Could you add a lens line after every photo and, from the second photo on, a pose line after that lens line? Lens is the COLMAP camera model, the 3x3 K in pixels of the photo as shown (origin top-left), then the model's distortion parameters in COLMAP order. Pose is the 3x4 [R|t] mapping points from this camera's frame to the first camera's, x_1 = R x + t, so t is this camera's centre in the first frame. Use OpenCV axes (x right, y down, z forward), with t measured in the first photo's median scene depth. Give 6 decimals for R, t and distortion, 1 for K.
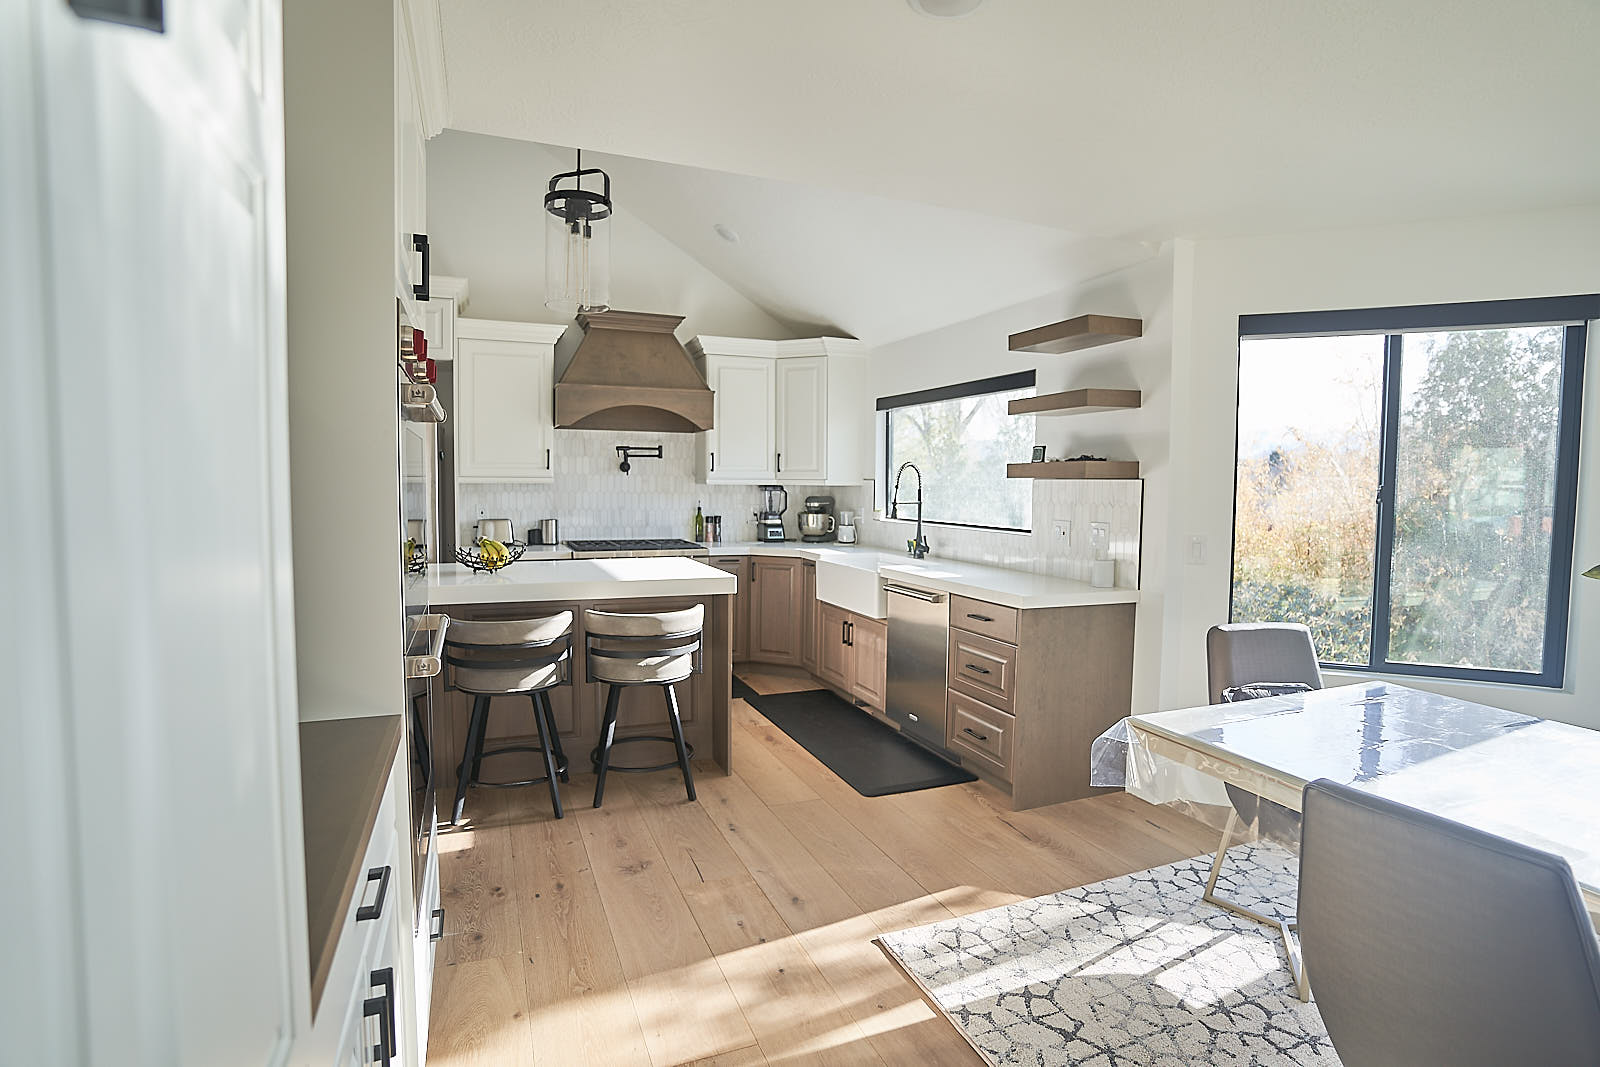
lens RADIAL K [[786.0, 0, 795.2], [0, 786.0, 530.7], [0, 0, 1]] dist [-0.073221, 0.029558]
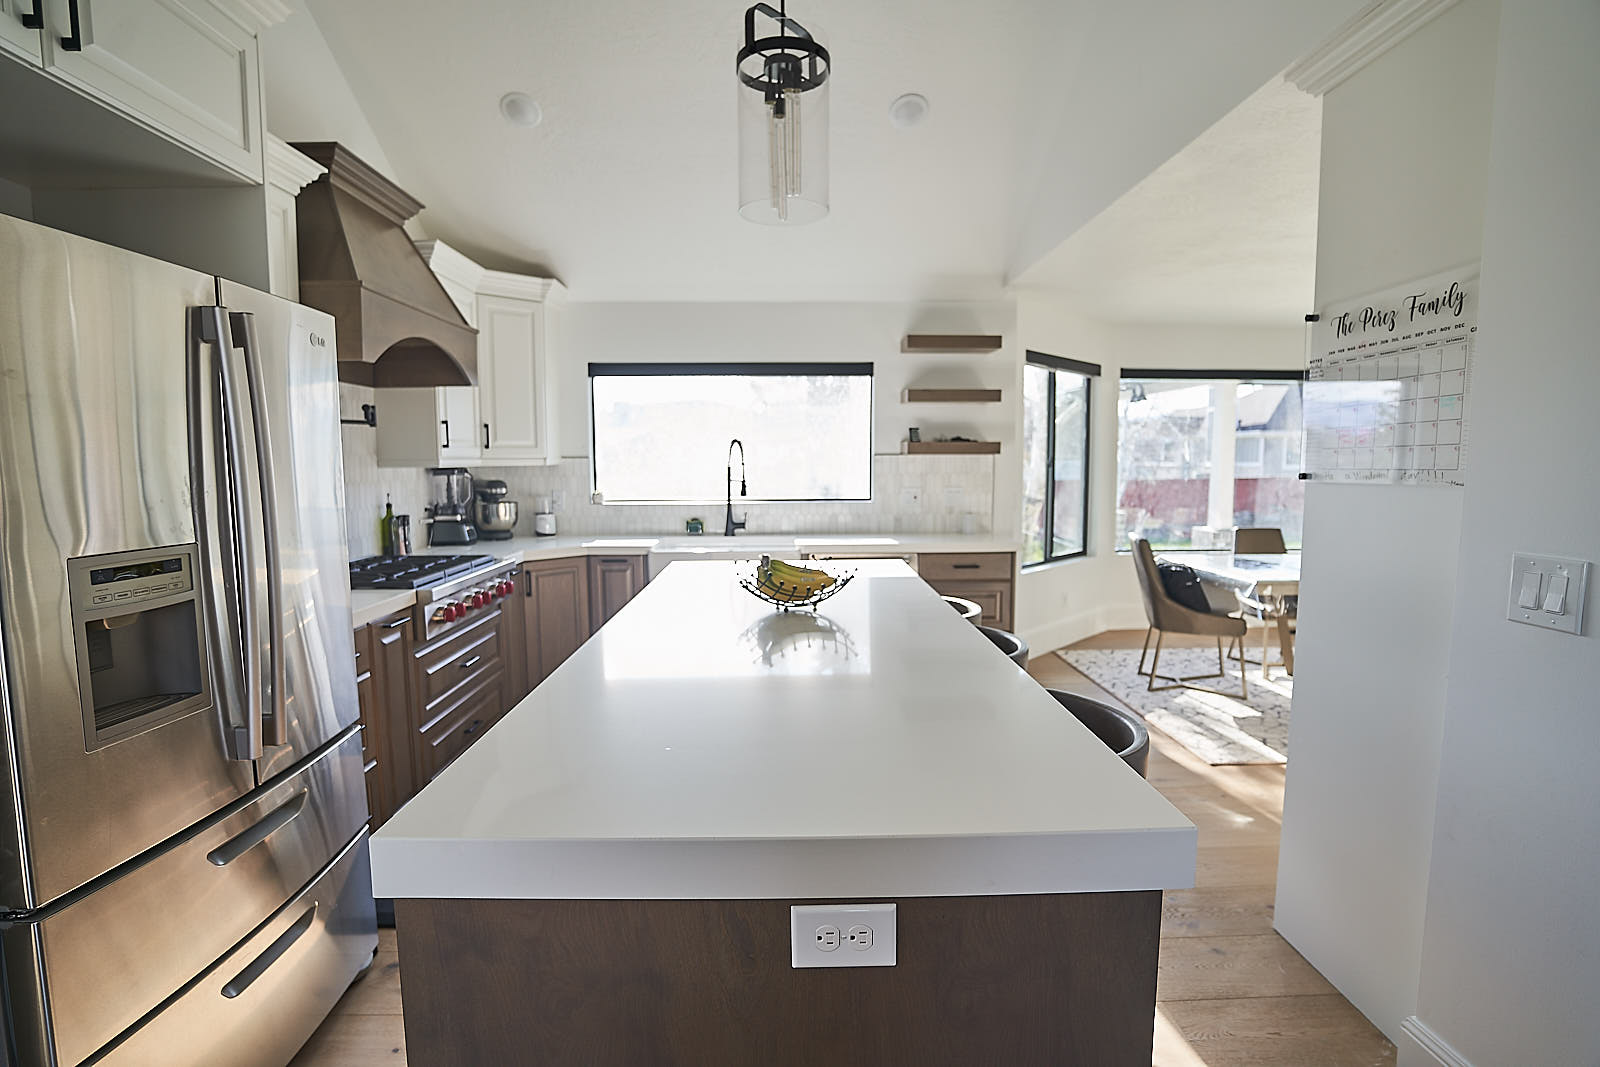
lens RADIAL K [[786.0, 0, 795.2], [0, 786.0, 530.7], [0, 0, 1]] dist [-0.073221, 0.029558]
pose [[0.362875, -0.095635, 0.926917, -0.630863], [0.064774, 0.994902, 0.077291, -0.037542], [-0.929584, 0.031993, 0.367219, 0.490290]]
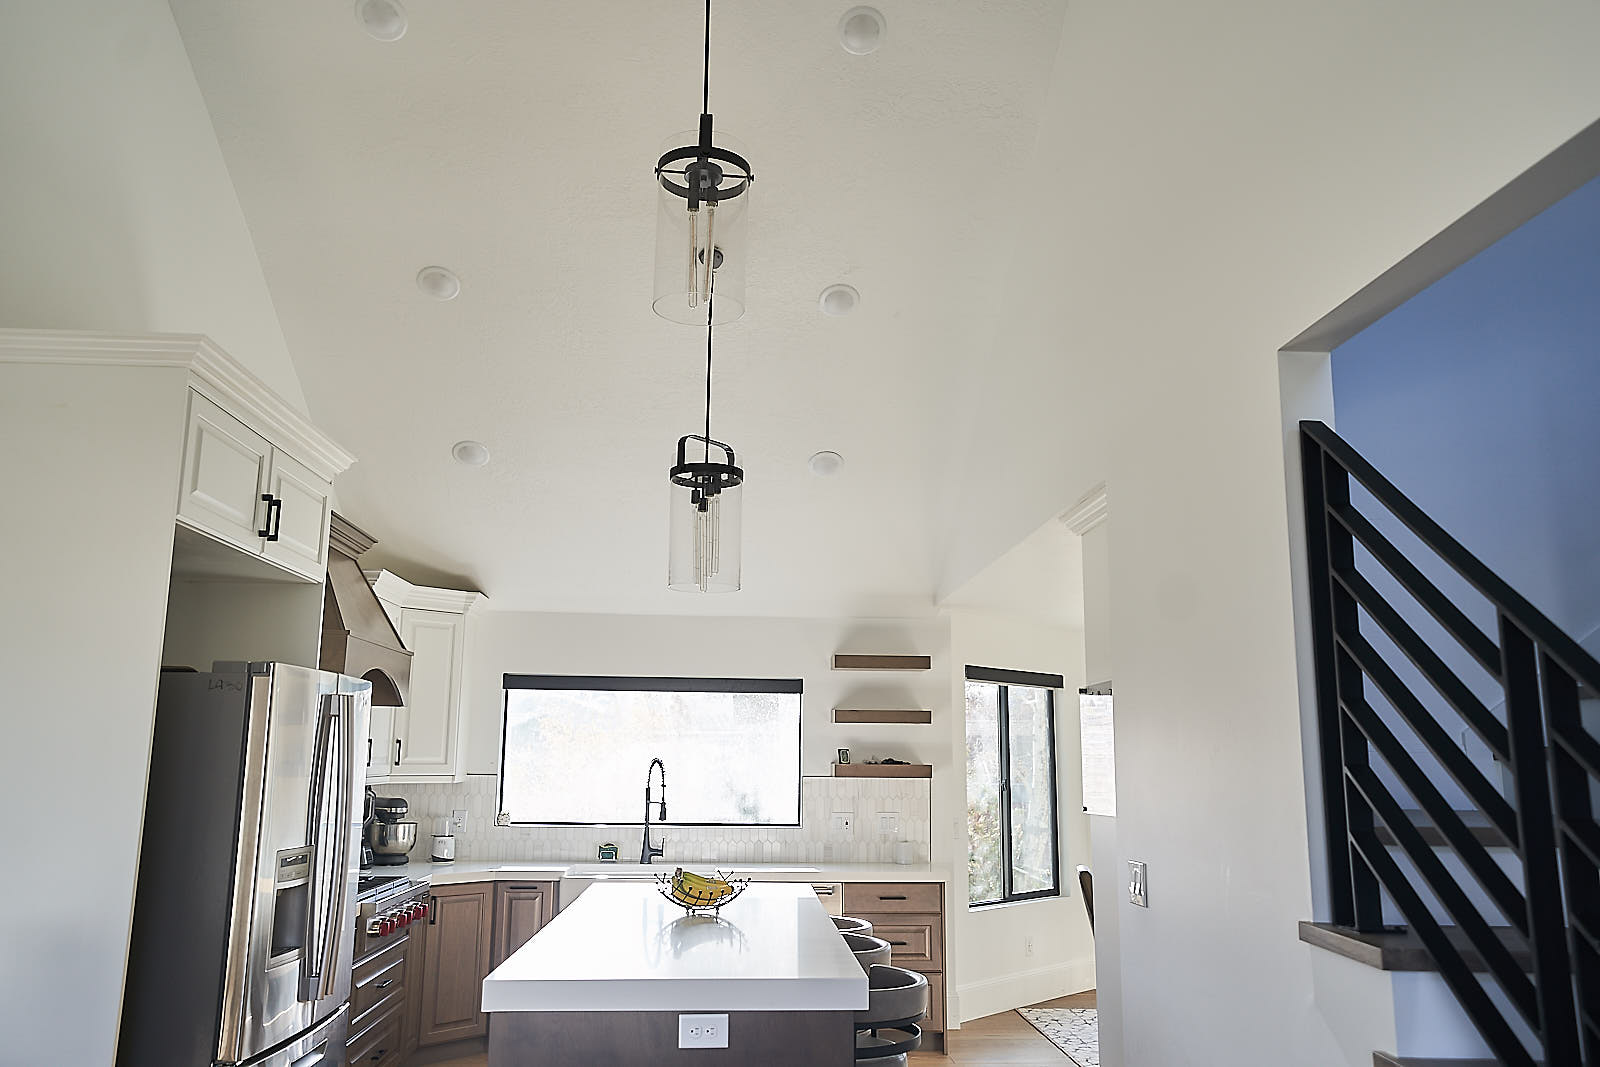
lens RADIAL K [[1220.8, 0, 800.0], [0, 1220.8, 533.5], [0, 0, 1]] dist [-0.028442, 0.102532]
pose [[0.320701, 0.168648, 0.932045, -1.017686], [0.050910, 0.979529, -0.194758, -0.049379], [-0.945811, 0.109910, 0.305550, 0.310736]]
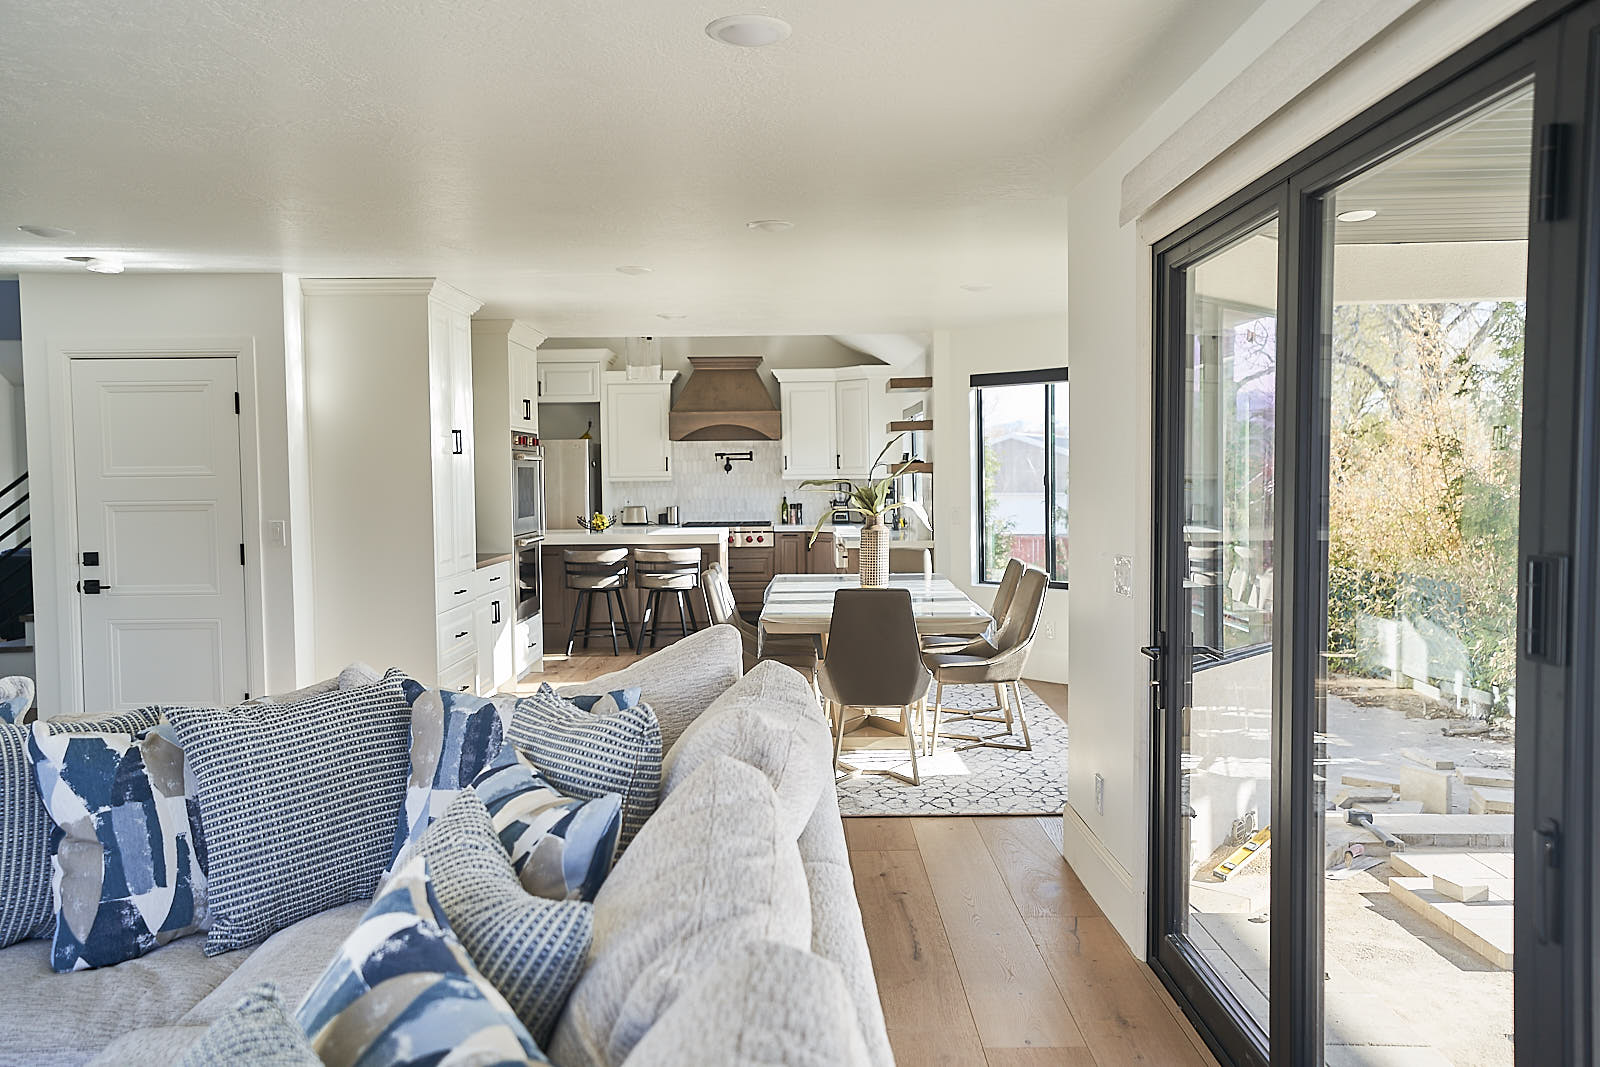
lens RADIAL K [[1220.8, 0, 800.0], [0, 1220.8, 533.5], [0, 0, 1]] dist [-0.028442, 0.102532]
pose [[0.926530, 0.000501, -0.376221, 0.710854], [-0.004301, 0.999948, -0.009261, 0.052770], [0.376196, 0.010199, 0.926484, -0.929393]]
